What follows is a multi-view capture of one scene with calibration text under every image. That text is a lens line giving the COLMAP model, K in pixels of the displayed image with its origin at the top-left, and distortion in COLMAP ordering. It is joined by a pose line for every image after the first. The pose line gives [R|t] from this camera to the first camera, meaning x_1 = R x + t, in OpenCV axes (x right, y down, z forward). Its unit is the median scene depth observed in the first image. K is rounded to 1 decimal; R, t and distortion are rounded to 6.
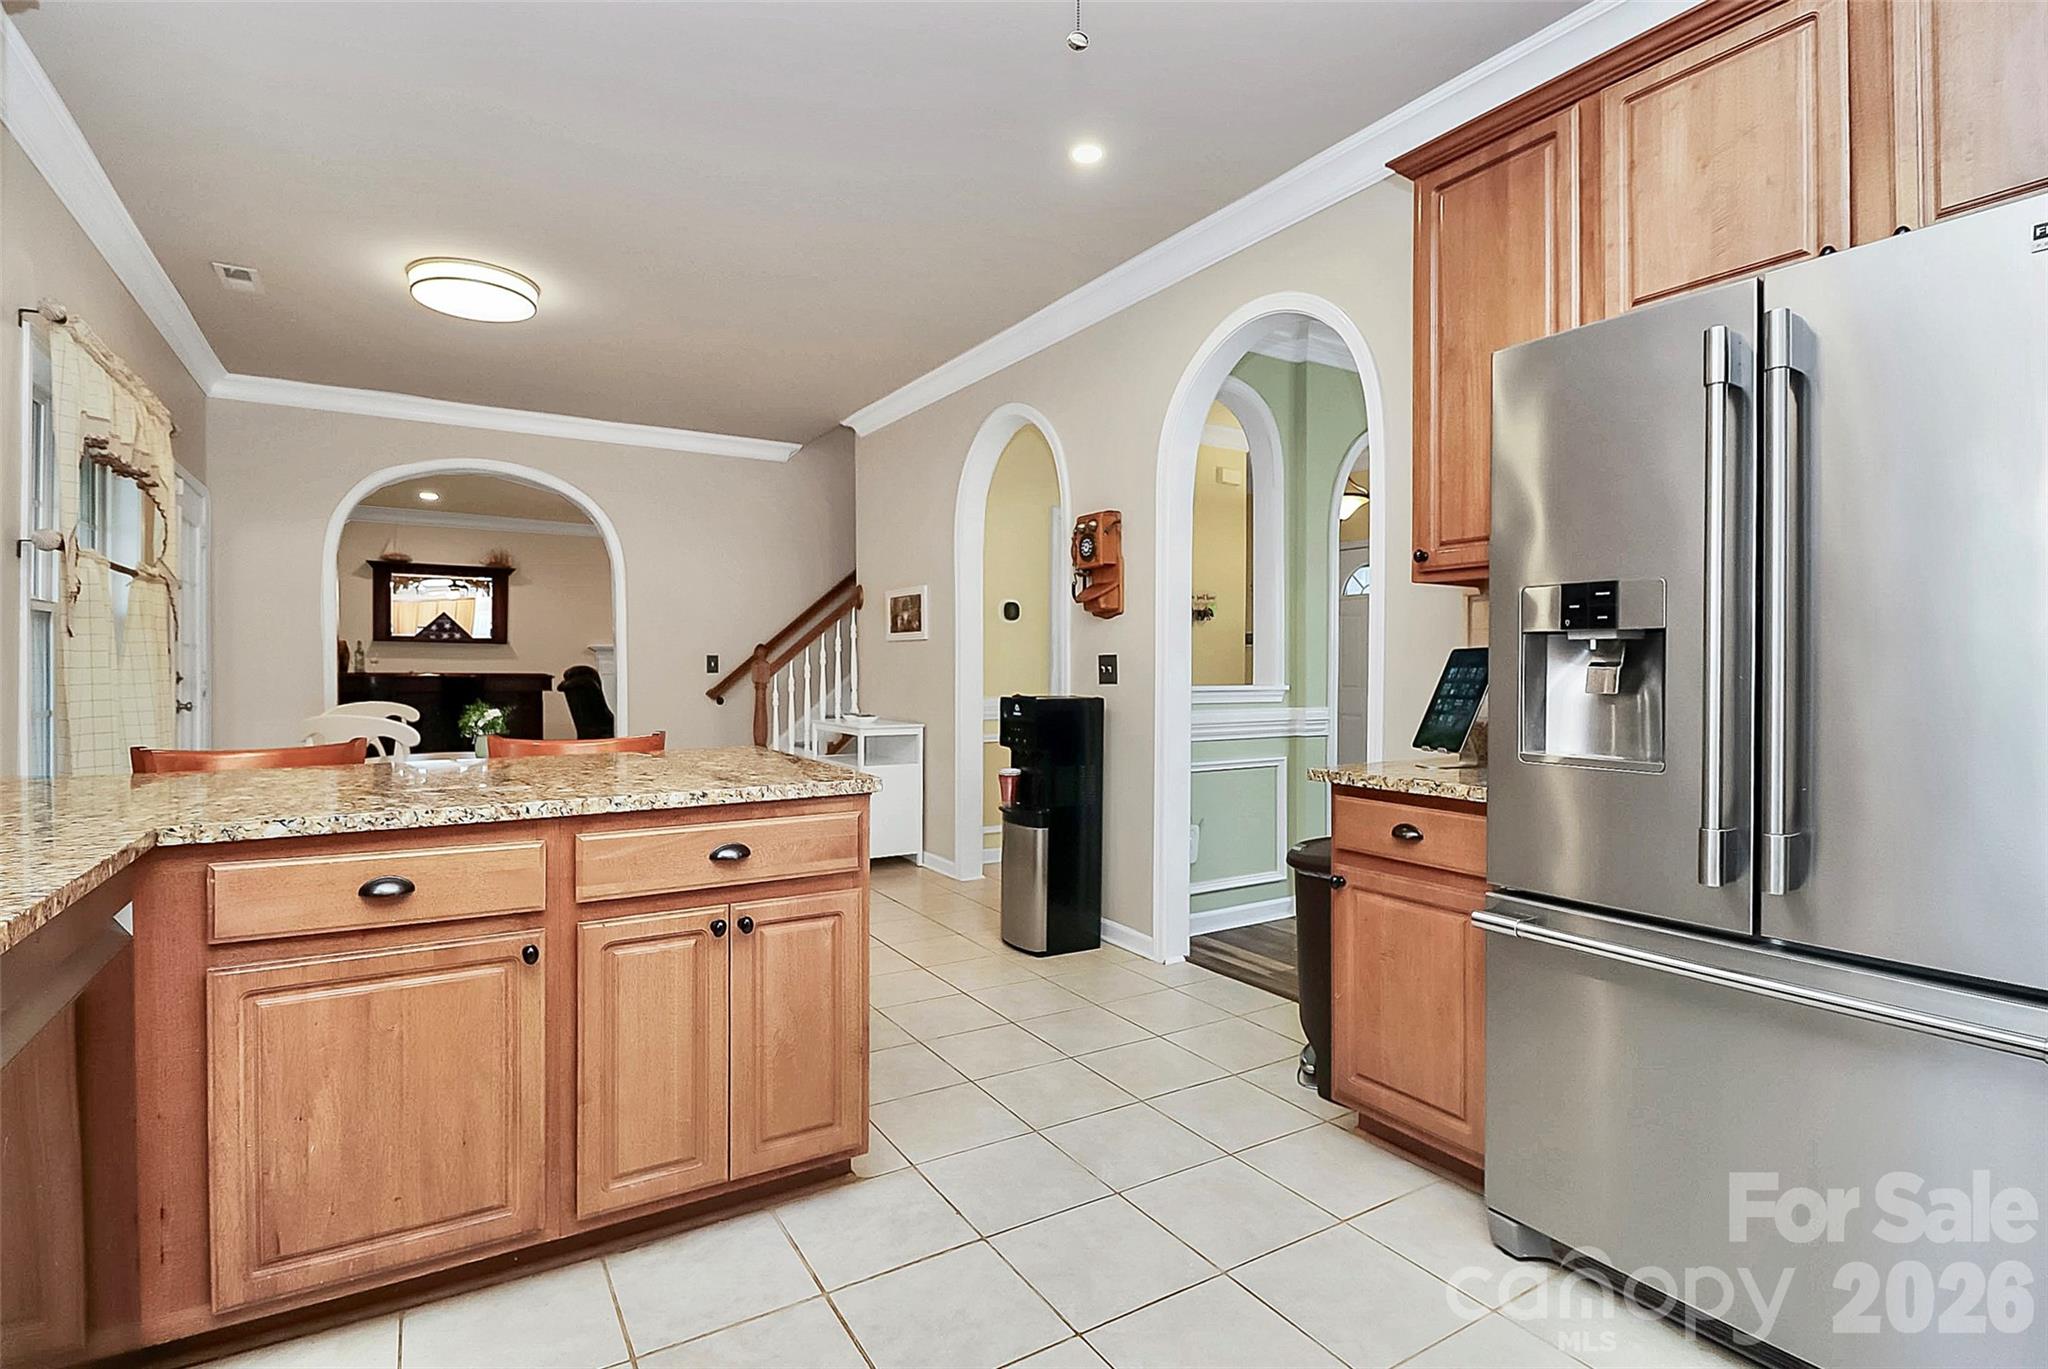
lens RADIAL K [[978.0, 0, 1015.3], [0, 978.0, 683.0], [0, 0, 1]] dist [-0.003025, -0.000838]
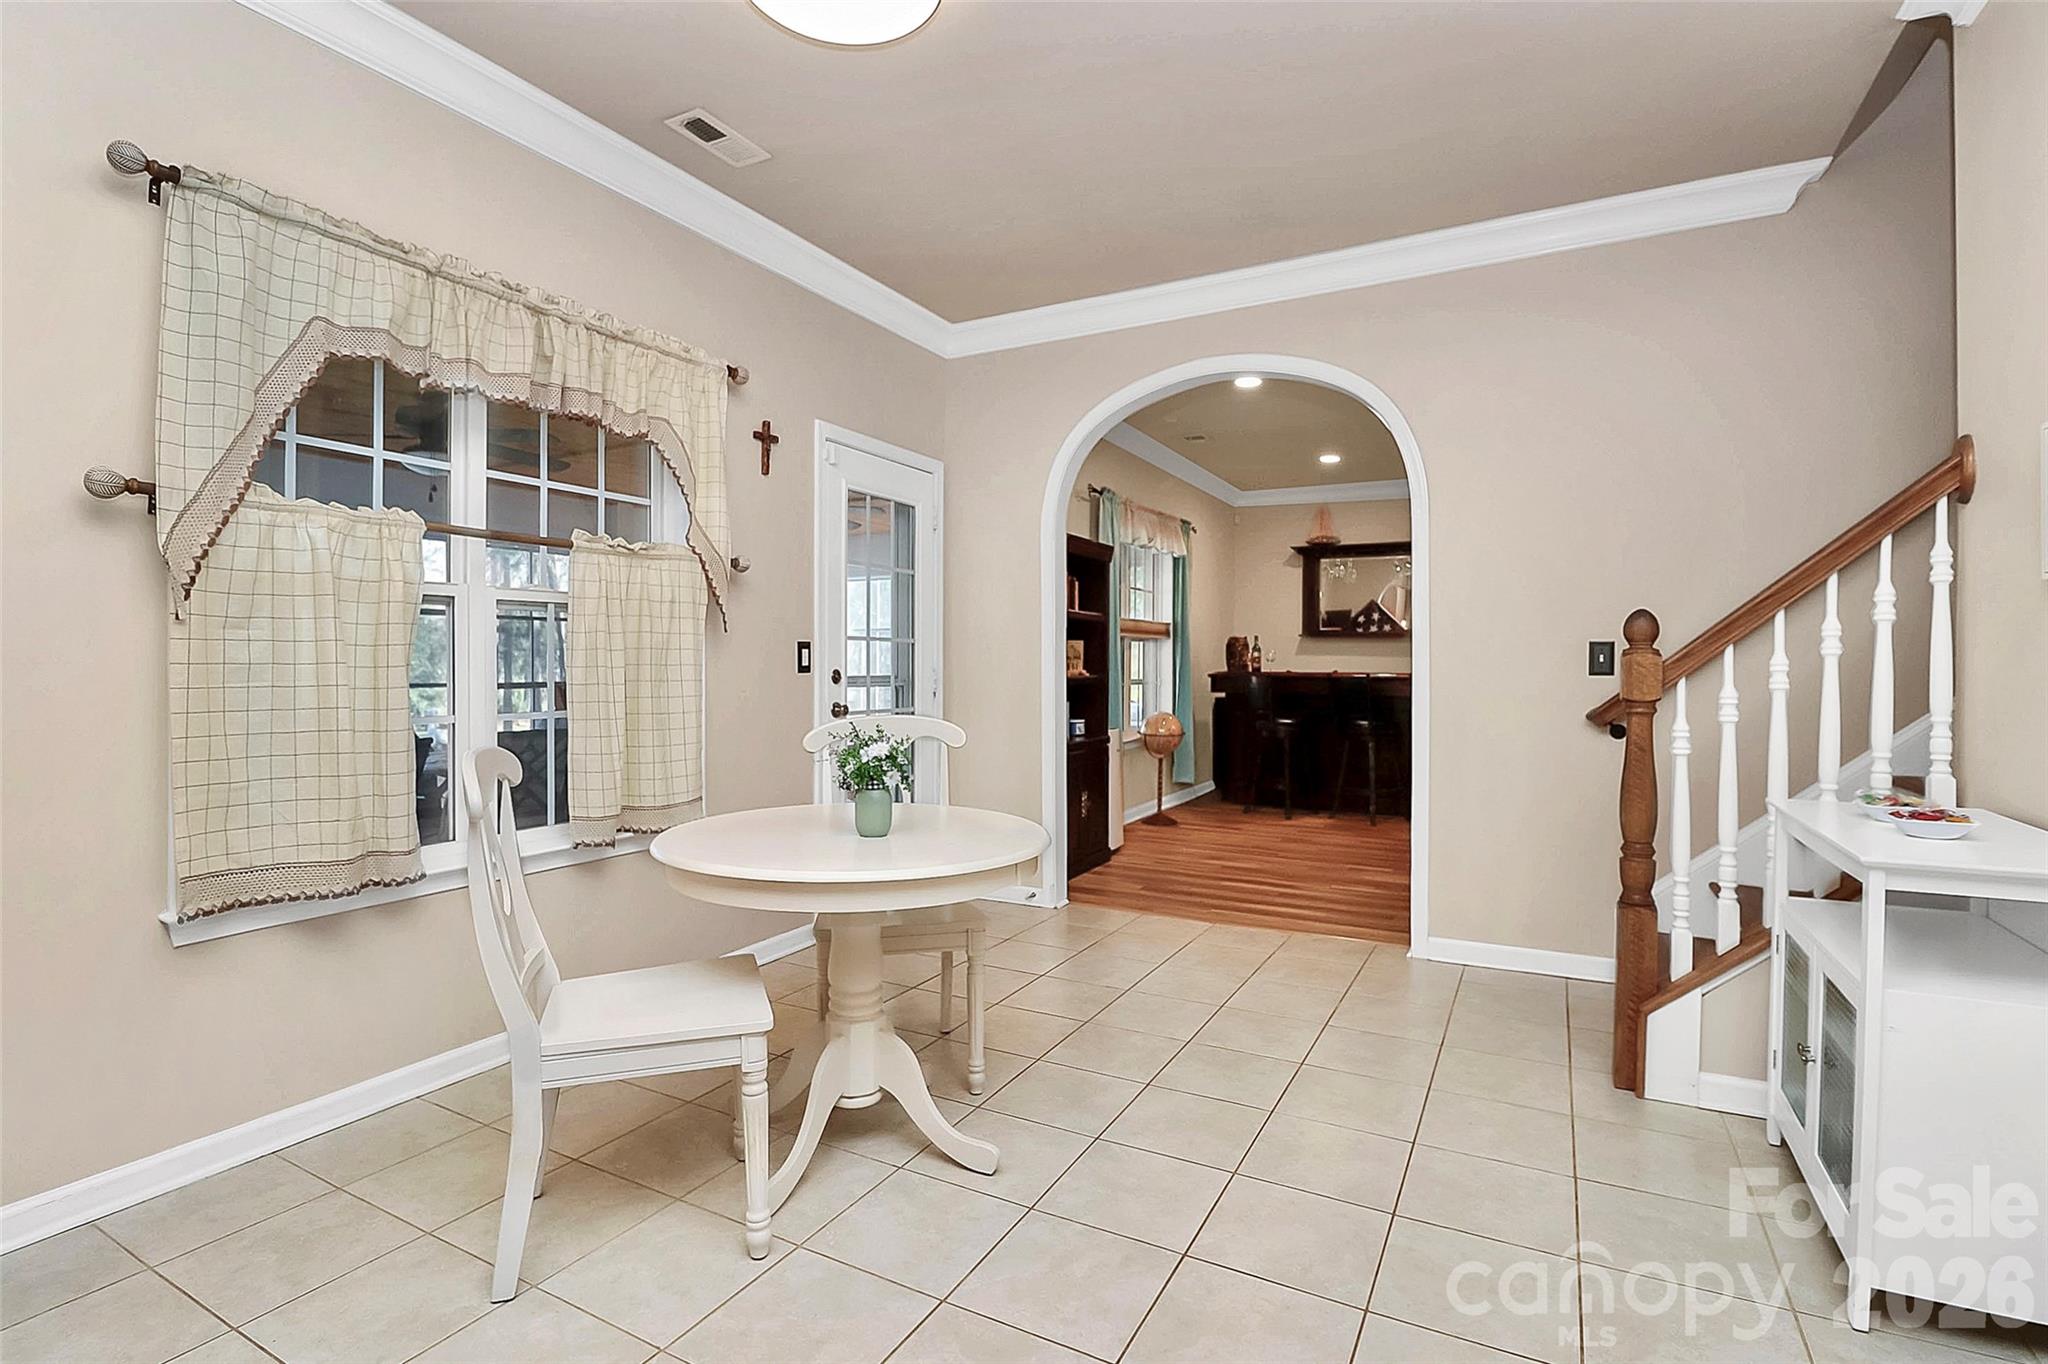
lens RADIAL K [[978.0, 0, 1015.3], [0, 978.0, 680.5], [0, 0, 1]] dist [-0.003025, -0.000838]
pose [[0.485036, 0.009014, -0.874448, -0.007627], [-0.011415, 0.999927, 0.003976, -0.004608], [0.874420, 0.008053, 0.485103, 0.345872]]
